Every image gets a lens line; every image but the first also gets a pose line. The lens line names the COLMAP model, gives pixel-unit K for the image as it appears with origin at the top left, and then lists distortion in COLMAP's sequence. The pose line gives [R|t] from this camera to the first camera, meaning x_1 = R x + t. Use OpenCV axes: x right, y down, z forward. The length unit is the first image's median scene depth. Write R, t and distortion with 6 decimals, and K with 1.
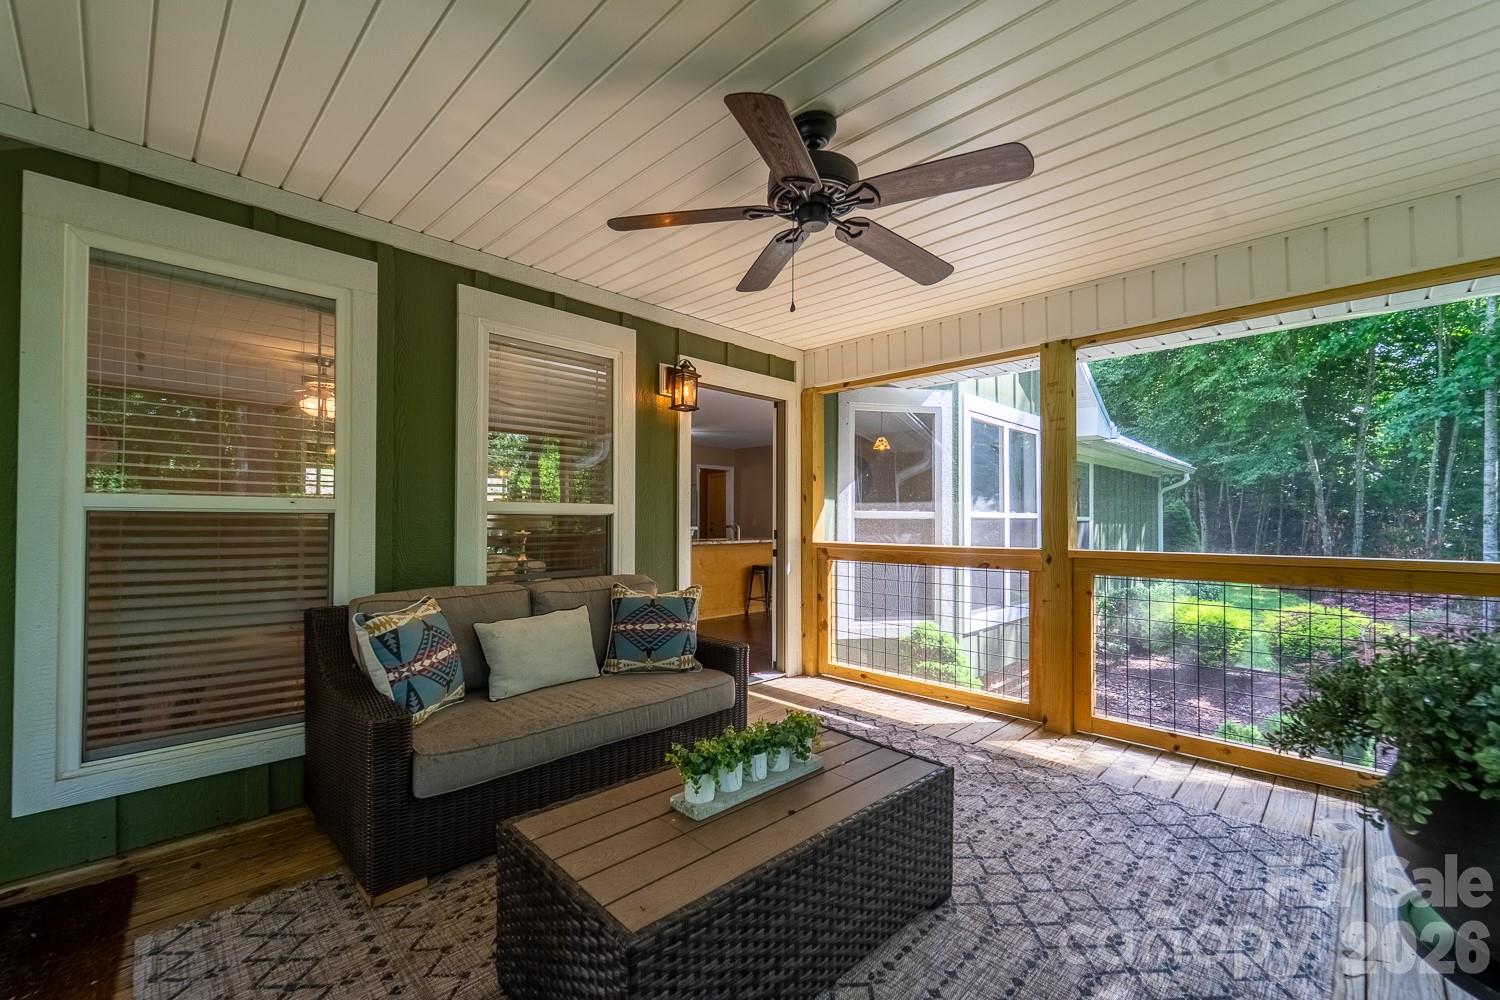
lens RADIAL K [[622.5, 0, 761.6], [0, 622.5, 503.4], [0, 0, 1]] dist [0.001631, -0.000530]
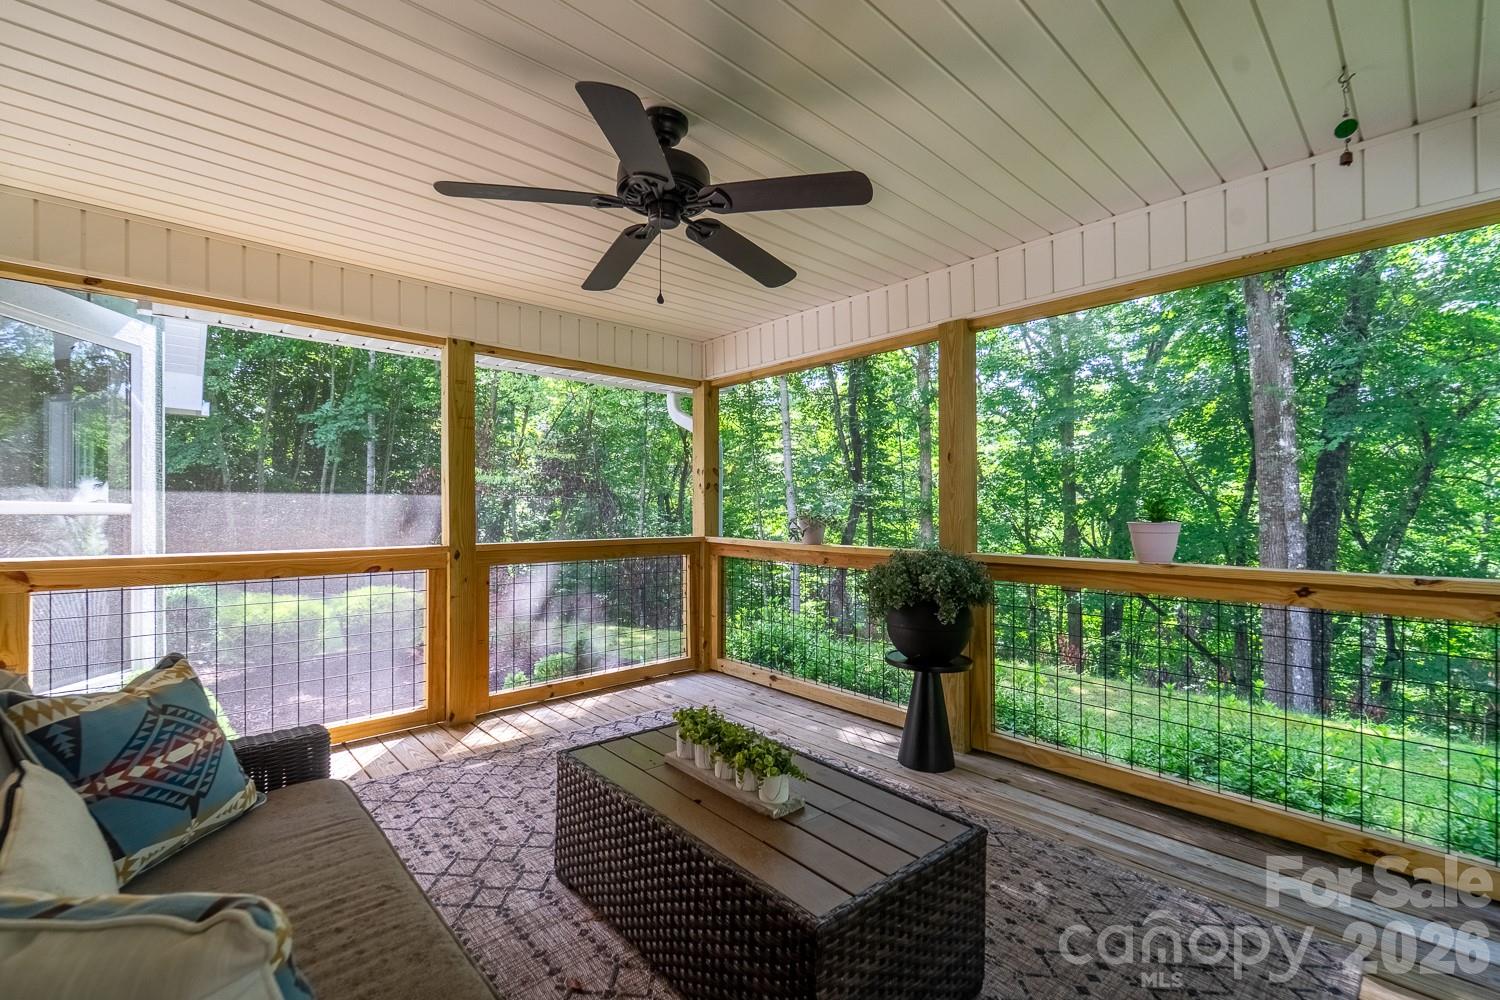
lens RADIAL K [[622.5, 0, 752.4], [0, 622.5, 501.7], [0, 0, 1]] dist [0.001631, -0.000530]
pose [[0.053964, 0.018903, 0.998364, -0.596544], [-0.025462, 0.999522, -0.017549, 0.010294], [-0.998218, -0.024473, 0.054419, 0.540502]]
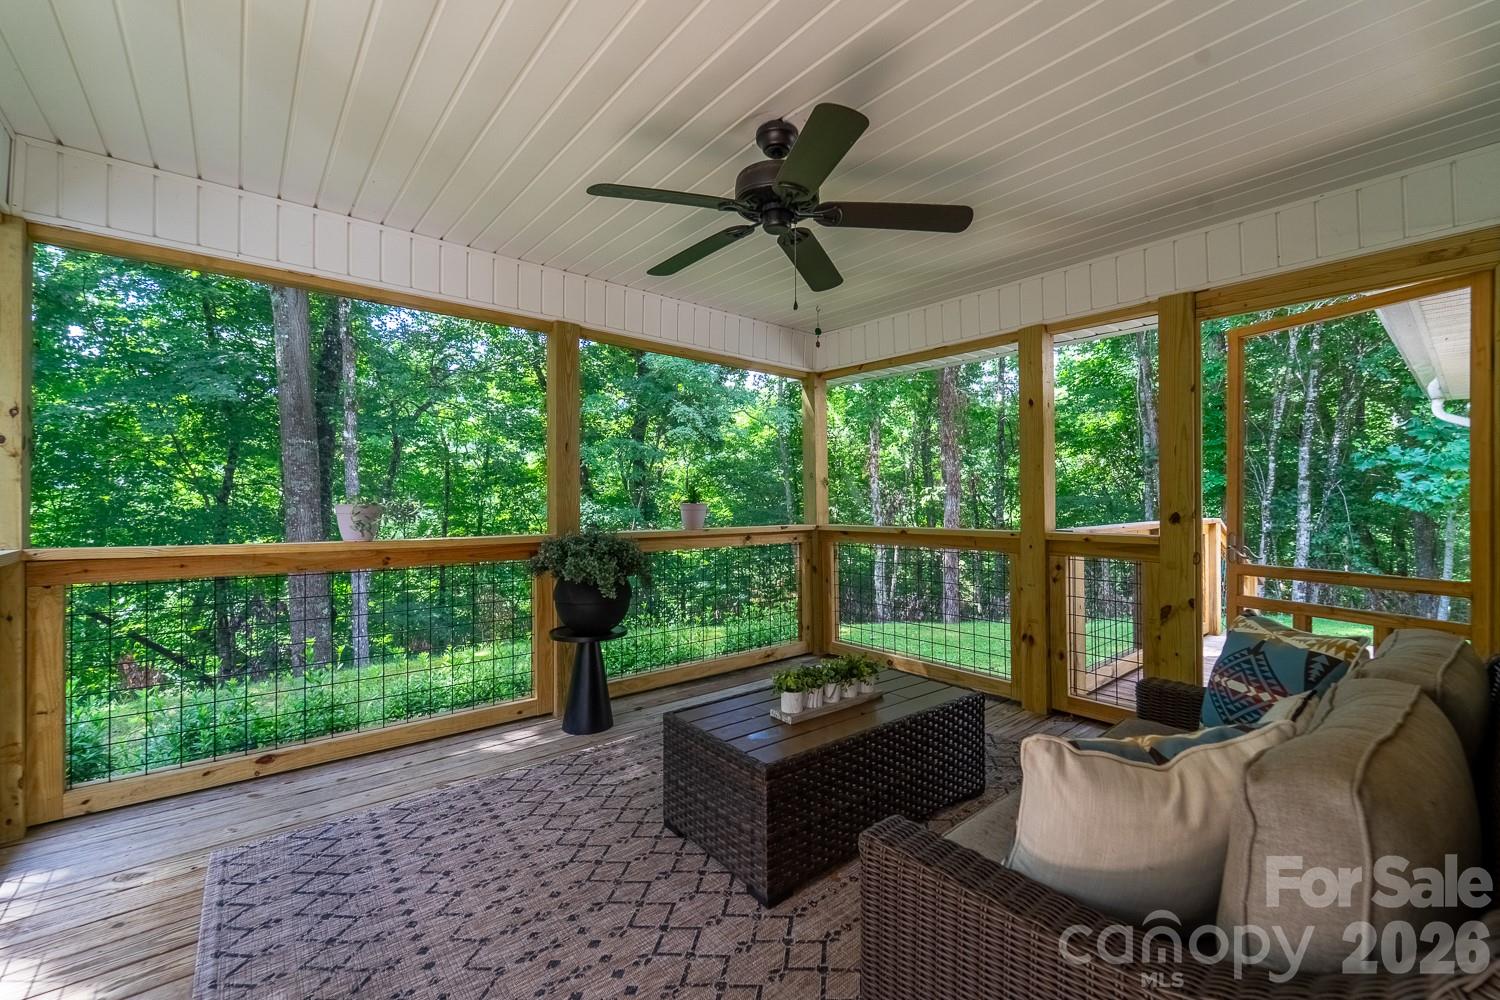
lens RADIAL K [[622.5, 0, 758.9], [0, 622.5, 495.3], [0, 0, 1]] dist [0.001631, -0.000530]
pose [[-0.994481, 0.001186, 0.104908, 0.003487], [-0.001419, 0.999693, -0.024749, 0.021949], [-0.104906, -0.024761, -0.994174, 1.372603]]
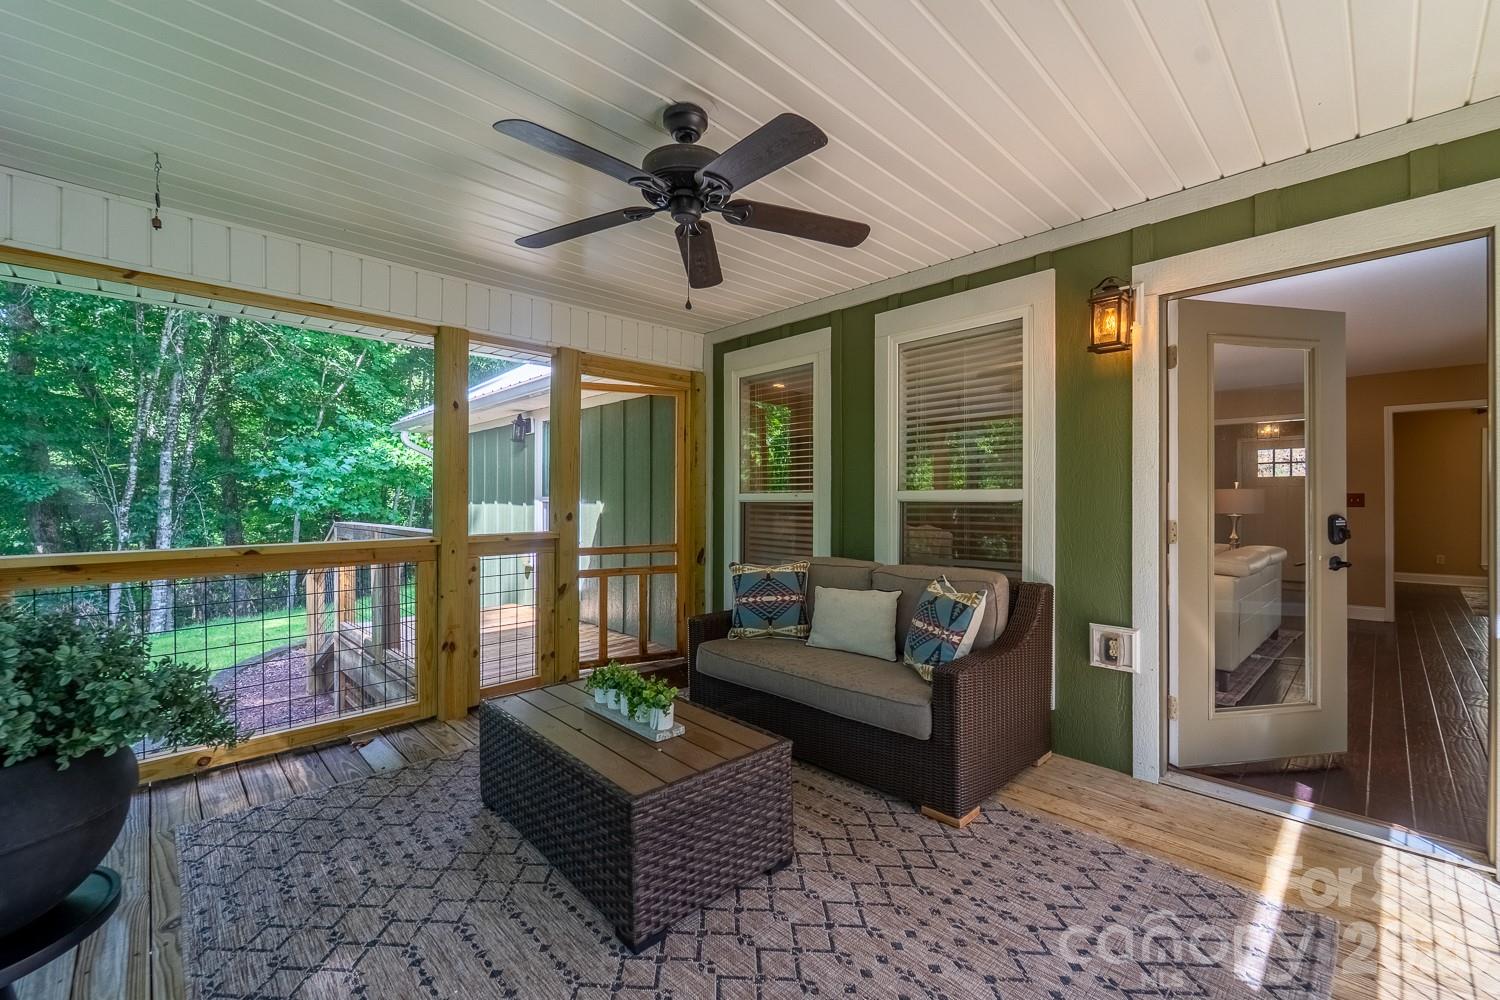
lens RADIAL K [[622.5, 0, 747.6], [0, 622.5, 504.5], [0, 0, 1]] dist [0.001631, -0.000530]
pose [[-0.032848, 0.004283, -0.999451, 0.726019], [0.023382, 0.999720, 0.003516, 0.010915], [0.999187, -0.023253, -0.032939, 0.757573]]
